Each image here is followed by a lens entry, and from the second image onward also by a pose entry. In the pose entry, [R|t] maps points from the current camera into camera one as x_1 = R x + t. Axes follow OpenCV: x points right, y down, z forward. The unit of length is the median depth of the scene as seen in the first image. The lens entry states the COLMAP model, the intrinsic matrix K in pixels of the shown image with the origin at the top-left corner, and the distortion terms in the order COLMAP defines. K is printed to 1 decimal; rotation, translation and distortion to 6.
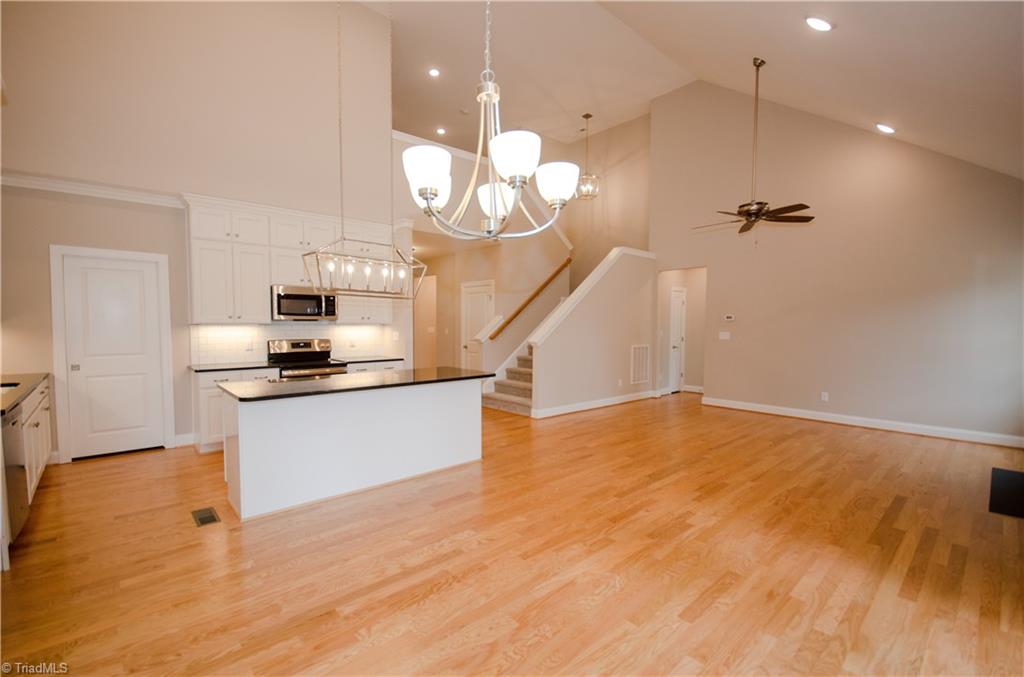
lens RADIAL K [[447.7, 0, 513.2], [0, 447.7, 345.0], [0, 0, 1]] dist [-0.000850, -0.008183]
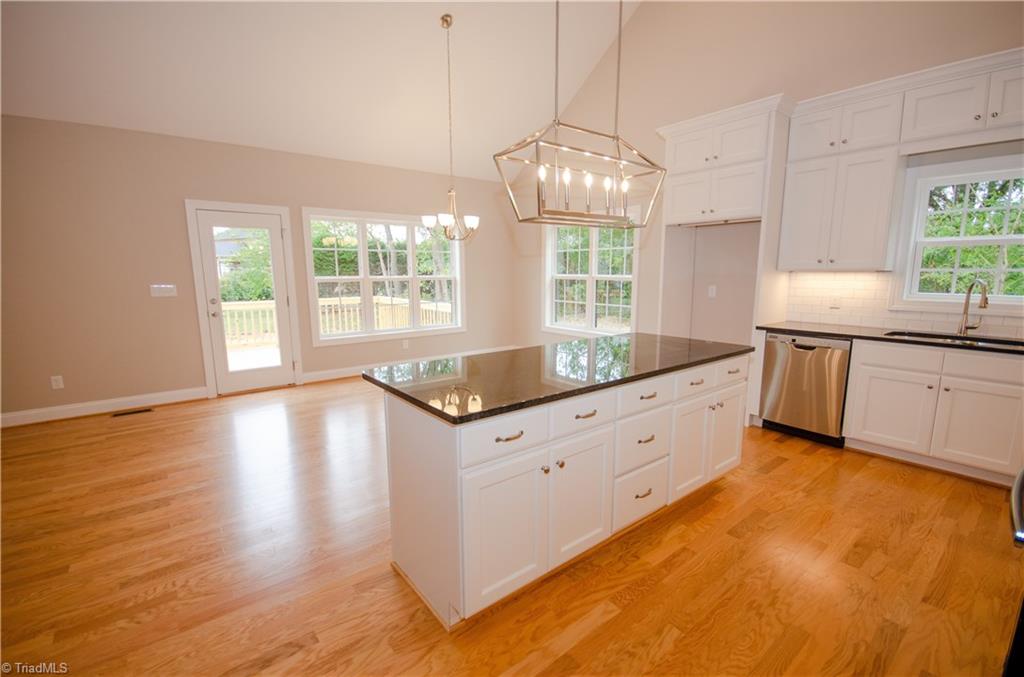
lens RADIAL K [[447.7, 0, 513.2], [0, 447.7, 345.0], [0, 0, 1]] dist [-0.000850, -0.008183]
pose [[-0.998023, -0.010363, 0.061996, -0.267199], [0.003212, 0.976618, 0.214958, -0.080344], [-0.062774, 0.214732, -0.974654, 1.662691]]
